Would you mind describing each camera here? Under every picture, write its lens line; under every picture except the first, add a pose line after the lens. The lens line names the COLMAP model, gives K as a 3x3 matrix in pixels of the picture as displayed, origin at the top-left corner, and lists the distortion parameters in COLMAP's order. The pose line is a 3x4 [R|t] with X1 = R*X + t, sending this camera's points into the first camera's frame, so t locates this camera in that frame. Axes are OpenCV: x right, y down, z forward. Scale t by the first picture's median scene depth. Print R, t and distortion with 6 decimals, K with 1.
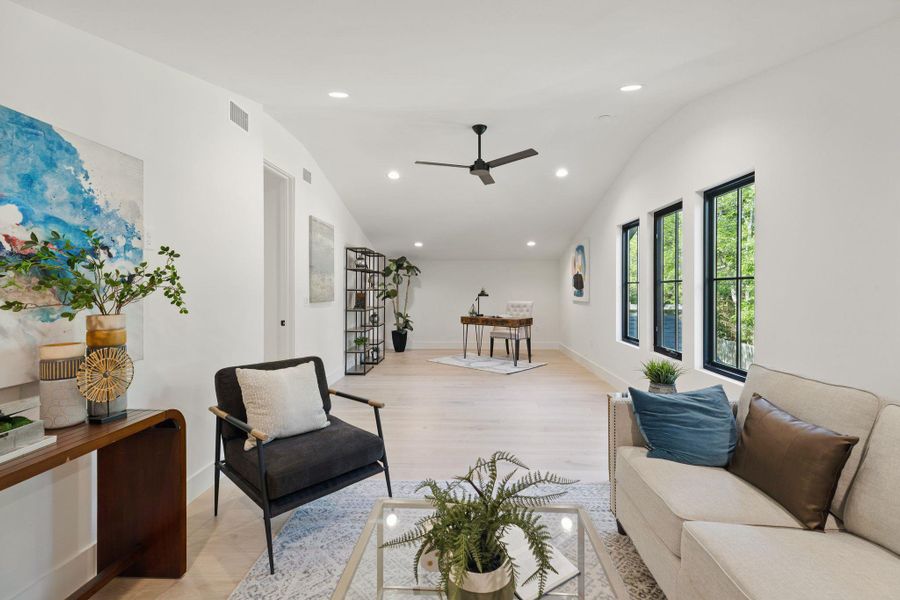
lens RADIAL K [[412.2, 0, 450.8], [0, 412.2, 296.2], [0, 0, 1]] dist [0.000101, 0.000132]
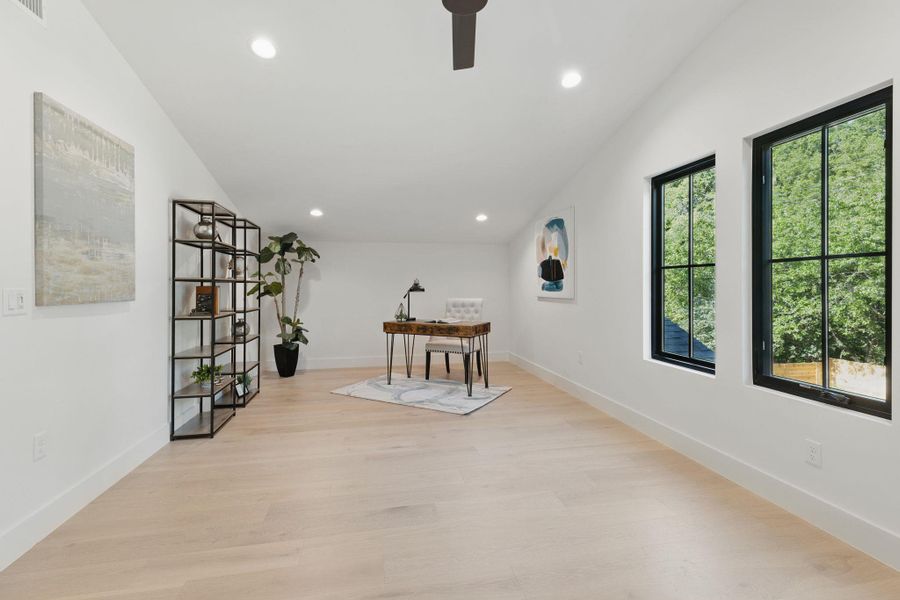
lens RADIAL K [[364.3, 0, 435.3], [0, 364.3, 290.6], [0, 0, 1]] dist [0.013965, -0.000109]
pose [[0.971823, -0.003384, 0.235689, -0.033323], [0.005972, 0.999929, -0.010268, 0.005014], [-0.235637, 0.011386, 0.971774, 0.413886]]
